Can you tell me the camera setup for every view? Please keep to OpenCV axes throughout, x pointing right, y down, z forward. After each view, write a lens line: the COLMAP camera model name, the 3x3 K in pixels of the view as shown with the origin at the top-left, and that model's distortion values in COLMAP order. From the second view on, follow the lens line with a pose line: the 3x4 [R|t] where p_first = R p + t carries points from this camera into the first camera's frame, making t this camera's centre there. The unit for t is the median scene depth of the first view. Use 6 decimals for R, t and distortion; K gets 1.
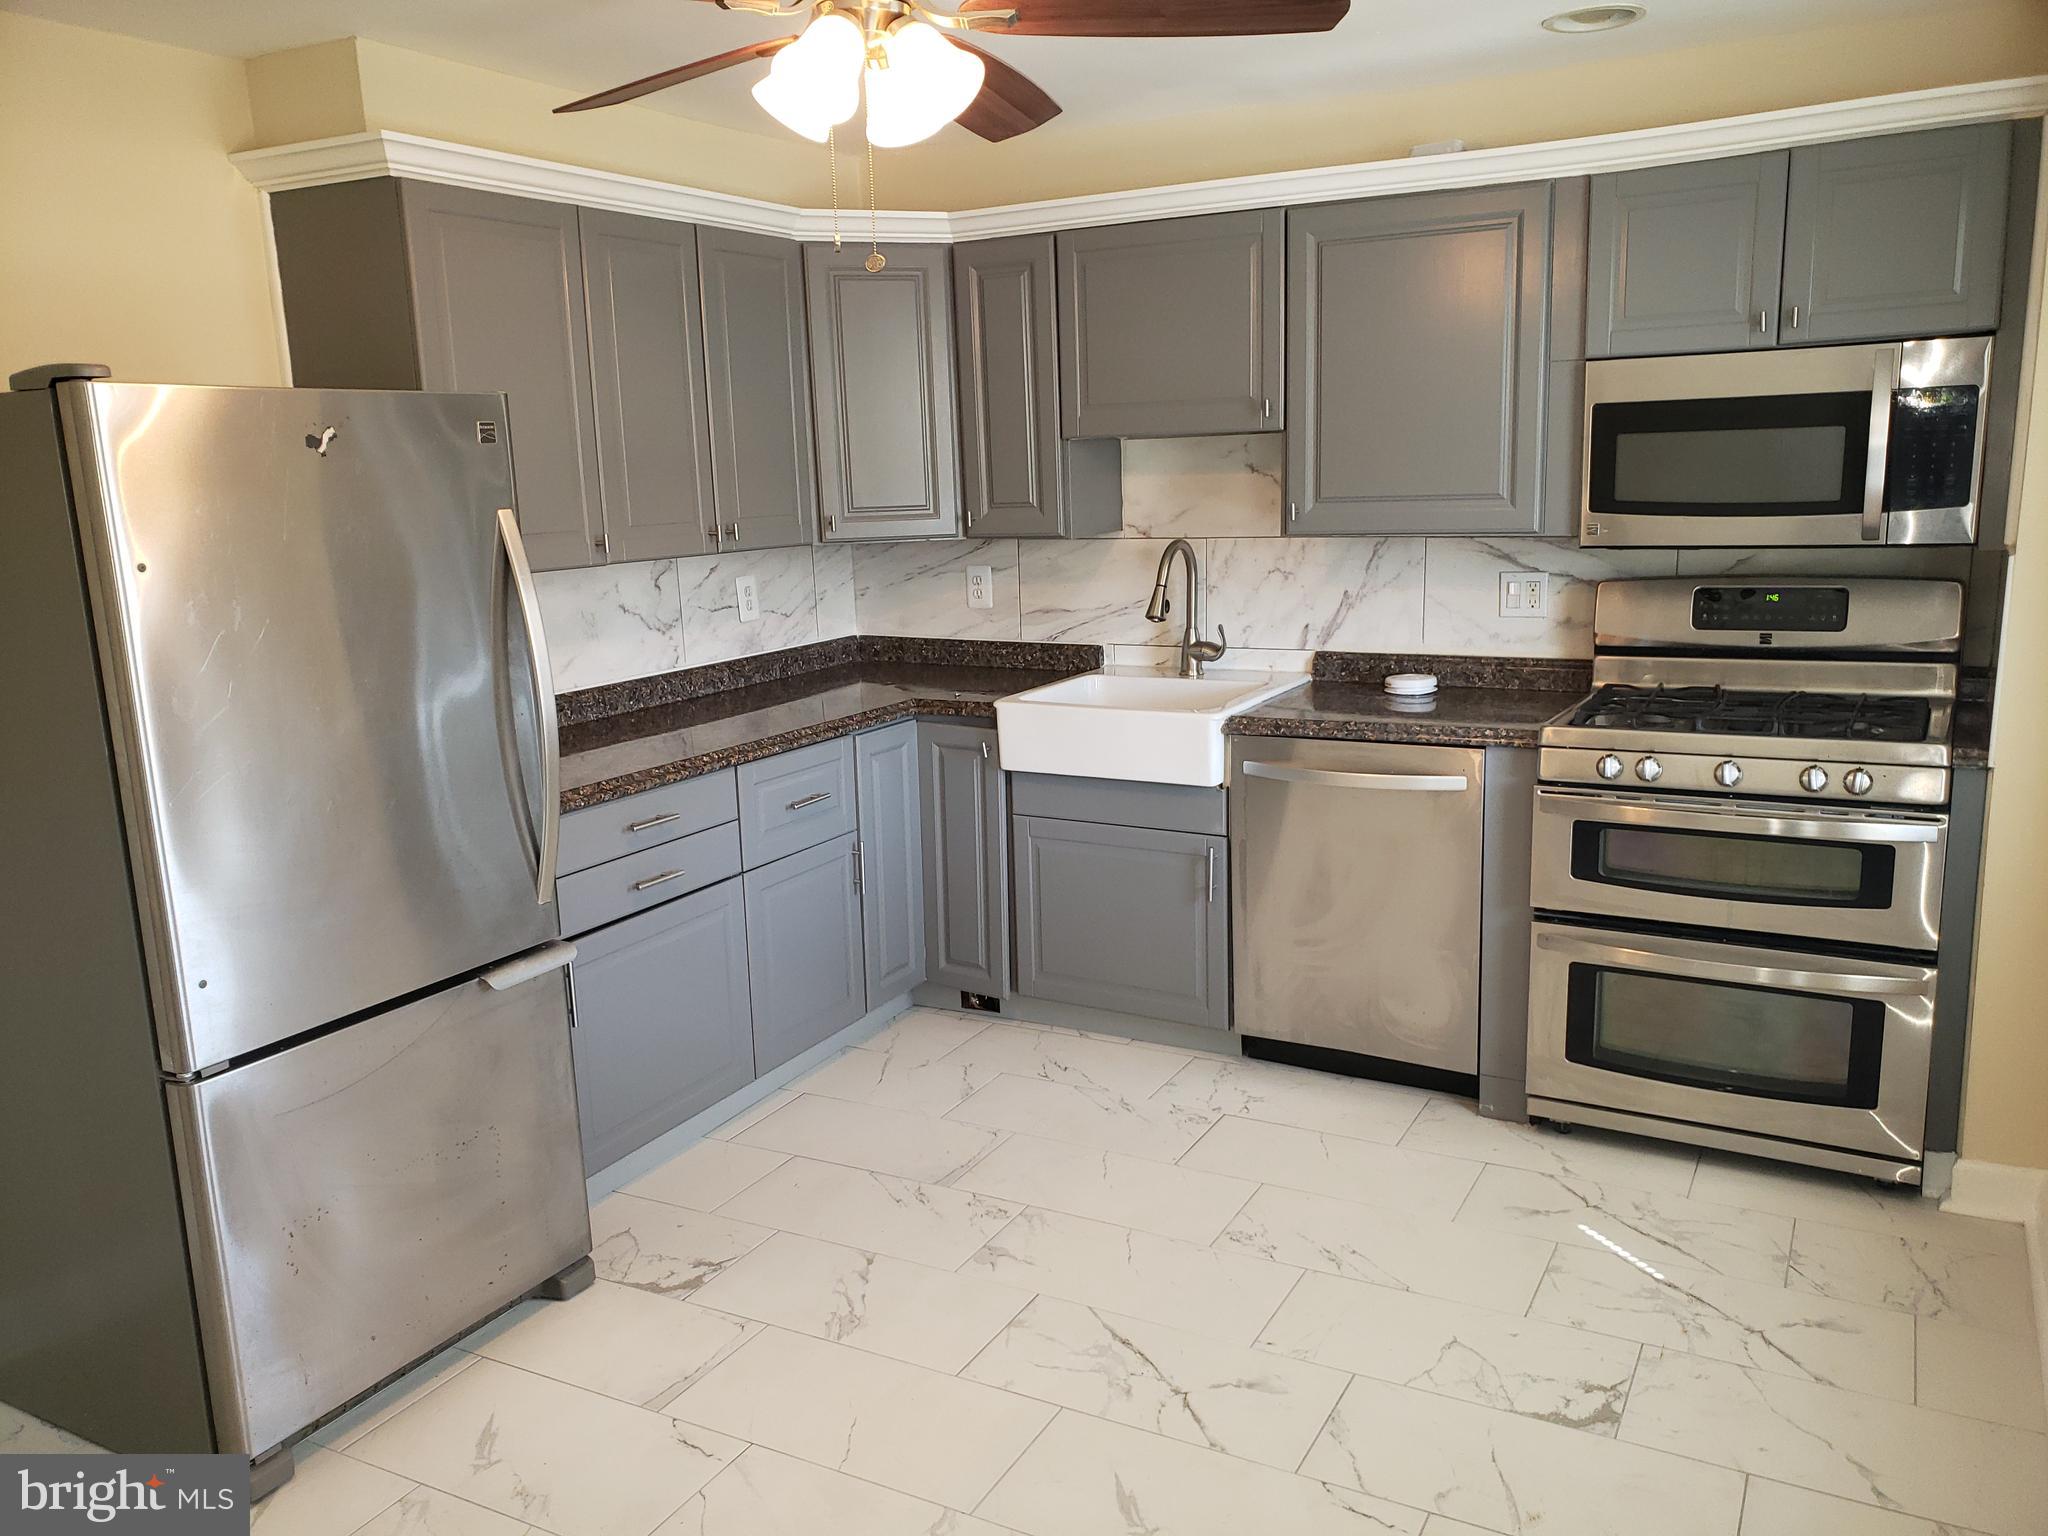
lens RADIAL K [[1549.3, 0, 1024.0], [0, 1549.3, 768.0], [0, 0, 1]] dist [0.023405, -0.007480]
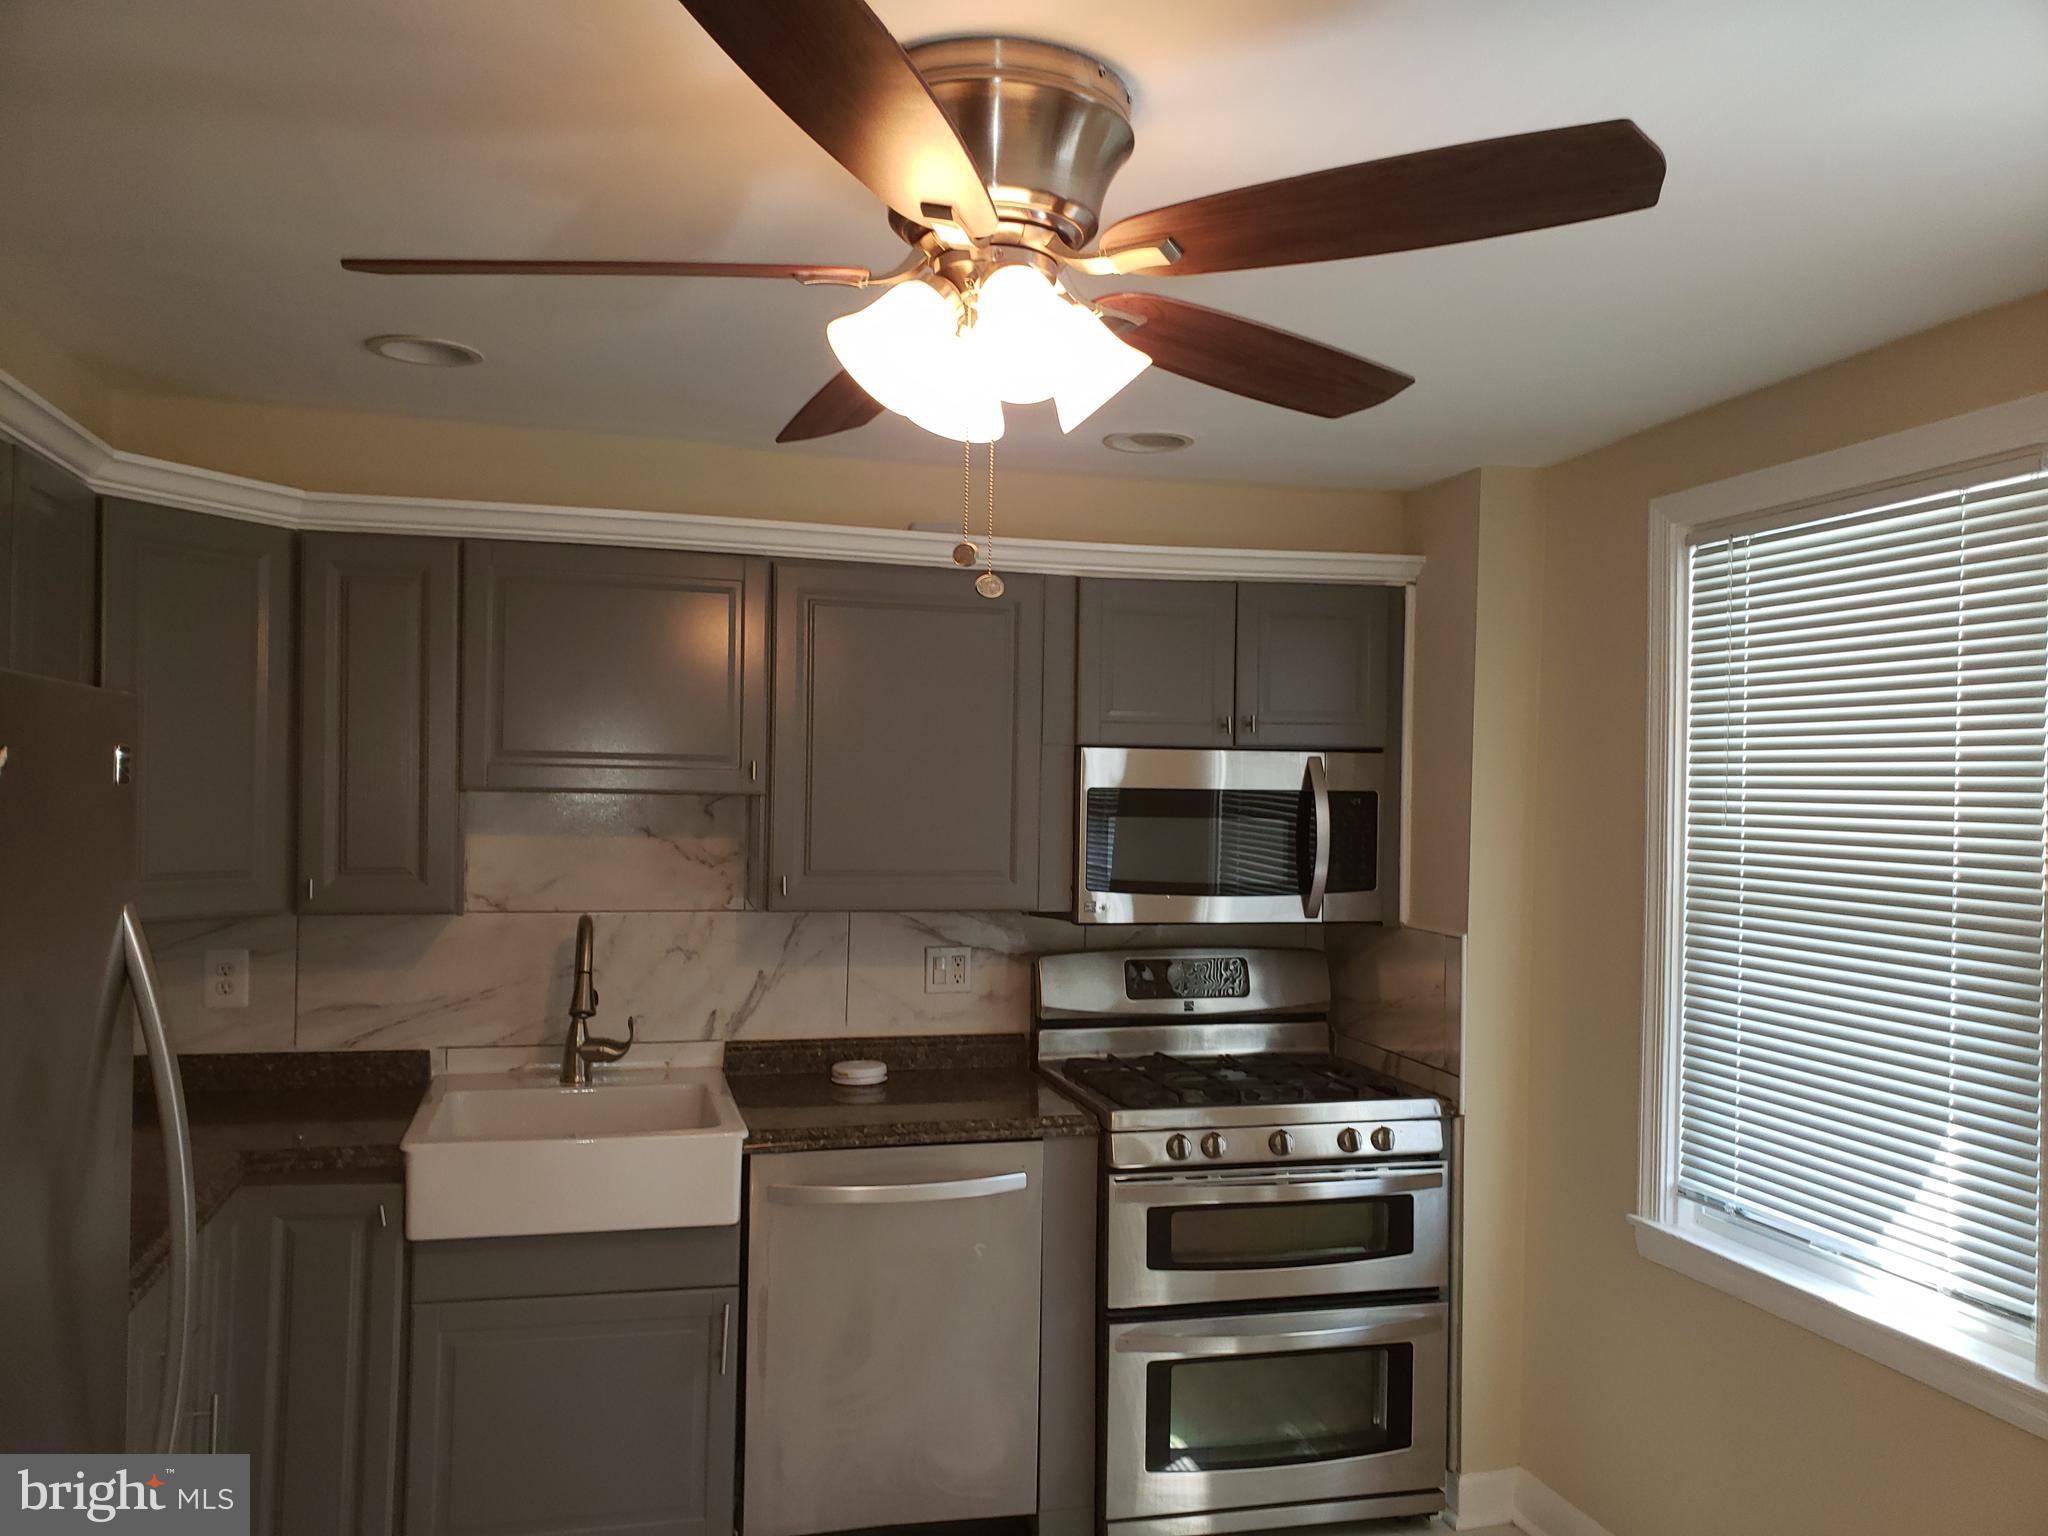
lens RADIAL K [[1549.3, 0, 1024.0], [0, 1549.3, 768.0], [0, 0, 1]] dist [0.023405, -0.007480]
pose [[0.724714, 0.054044, 0.686927, -0.317220], [0.096570, 0.979114, -0.178914, -0.057003], [-0.682249, 0.195997, 0.704359, 0.258829]]
